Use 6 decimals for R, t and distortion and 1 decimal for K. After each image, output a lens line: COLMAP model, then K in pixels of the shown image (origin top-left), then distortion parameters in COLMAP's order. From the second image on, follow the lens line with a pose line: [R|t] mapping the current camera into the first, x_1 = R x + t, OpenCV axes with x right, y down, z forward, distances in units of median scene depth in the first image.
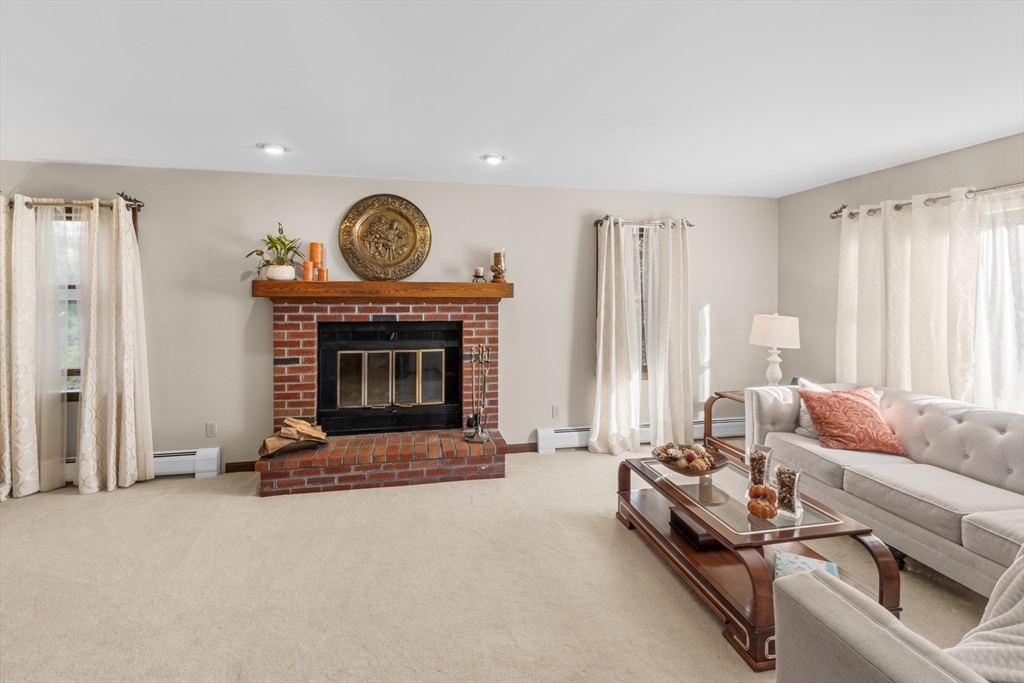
lens RADIAL K [[463.4, 0, 506.0], [0, 463.4, 297.0], [0, 0, 1]] dist [-0.002796, 0.001394]
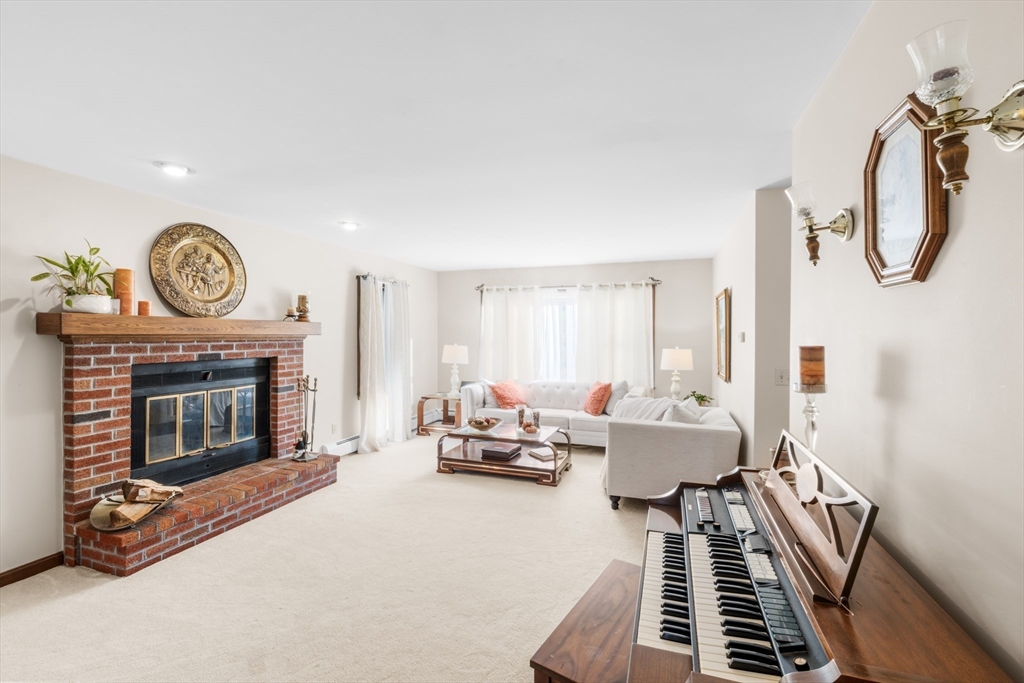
lens RADIAL K [[463.4, 0, 503.4], [0, 463.4, 333.2], [0, 0, 1]] dist [-0.002796, 0.001394]
pose [[0.506828, -0.000035, 0.862047, -0.782981], [0.001694, 0.999998, -0.000955, -0.001037], [-0.862045, 0.001944, 0.506828, -0.000388]]
